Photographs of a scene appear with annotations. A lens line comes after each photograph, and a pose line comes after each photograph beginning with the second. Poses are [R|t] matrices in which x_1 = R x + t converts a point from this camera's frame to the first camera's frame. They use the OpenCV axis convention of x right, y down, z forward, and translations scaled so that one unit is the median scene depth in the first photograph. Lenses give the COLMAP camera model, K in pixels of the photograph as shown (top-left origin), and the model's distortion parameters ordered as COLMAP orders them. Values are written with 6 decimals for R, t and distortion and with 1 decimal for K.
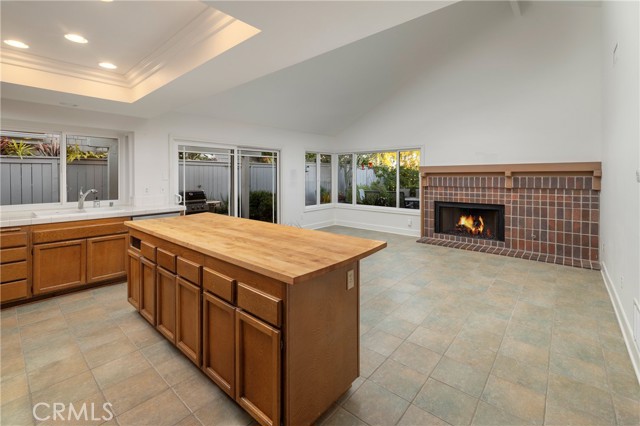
lens RADIAL K [[285.8, 0, 310.6], [0, 285.8, 175.0], [0, 0, 1]] dist [0.000252, -0.000006]
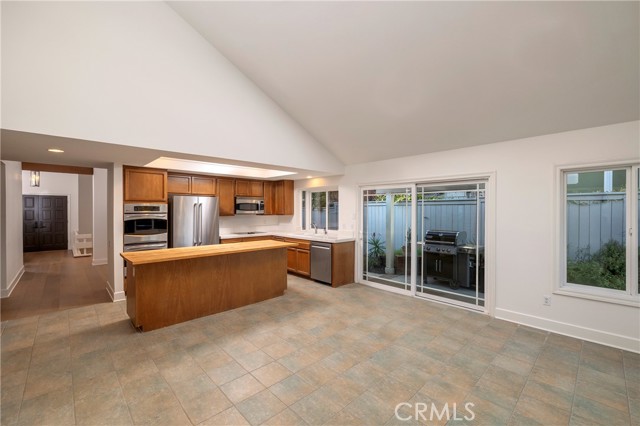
lens RADIAL K [[282.5, 0, 320.0], [0, 282.5, 213.0], [0, 0, 1]] dist [-0.000532, -0.000307]
pose [[-0.097243, 0.017573, -0.995106, 0.650608], [0.000058, 0.999844, 0.017651, -0.027600], [0.995261, 0.001659, -0.097229, 0.823274]]
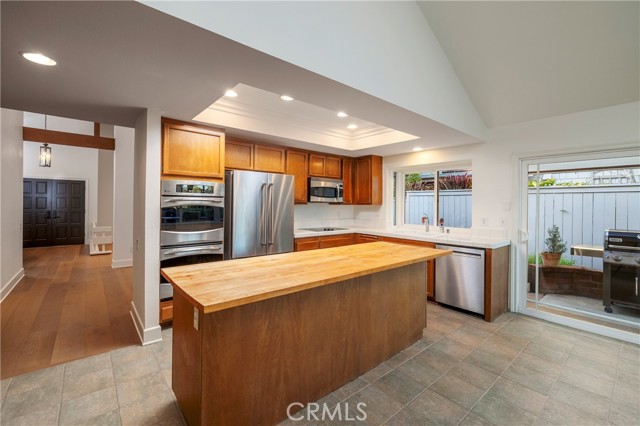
lens RADIAL K [[283.6, 0, 318.2], [0, 283.6, 205.9], [0, 0, 1]] dist [0.001372, 0.000151]
pose [[-0.152438, 0.010904, -0.988253, 0.306116], [-0.010549, 0.999864, 0.012659, 0.000195], [0.988257, 0.012354, -0.152302, 0.492213]]
